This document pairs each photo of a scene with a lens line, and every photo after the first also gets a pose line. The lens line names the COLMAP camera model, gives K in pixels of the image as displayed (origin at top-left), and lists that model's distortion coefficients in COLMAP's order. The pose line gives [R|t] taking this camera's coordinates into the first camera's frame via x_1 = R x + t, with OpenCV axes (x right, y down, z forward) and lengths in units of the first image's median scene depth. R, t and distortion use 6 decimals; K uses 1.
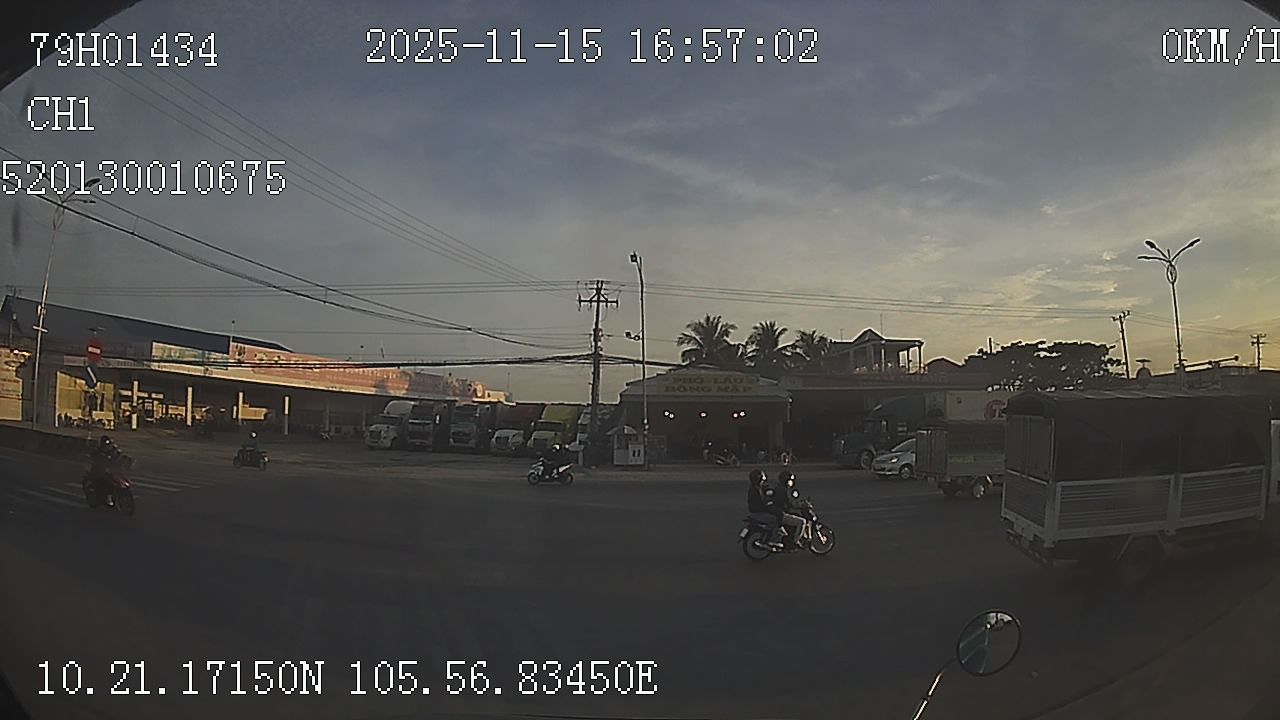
lens RADIAL K [[1018.1, 0, 639.6], [0, 1018.1, 355.7], [0, 0, 1]] dist [0.062934, 0.004225]
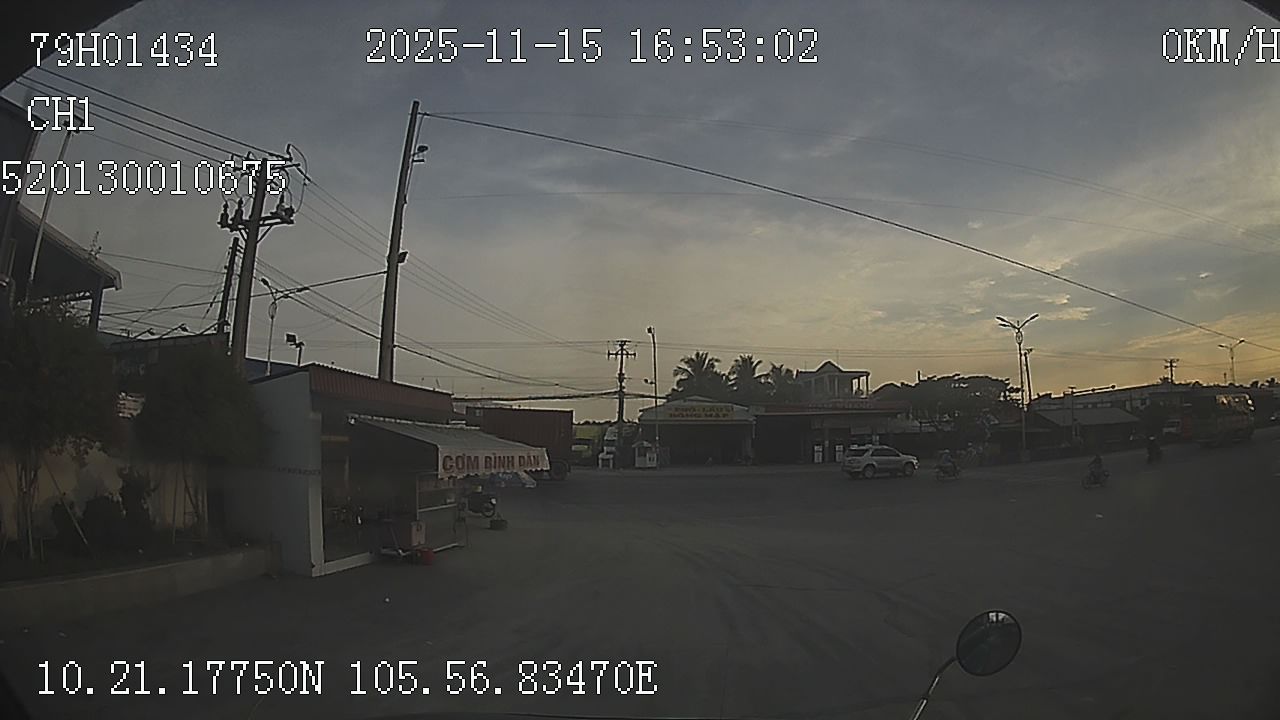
lens RADIAL K [[1018.1, 0, 643.4], [0, 1018.1, 365.0], [0, 0, 1]] dist [0.062934, 0.004225]
pose [[0.999884, -0.002850, 0.014930, -0.018541], [0.002924, 0.999983, -0.004960, -0.018215], [-0.014916, 0.005003, 0.999876, -0.254193]]
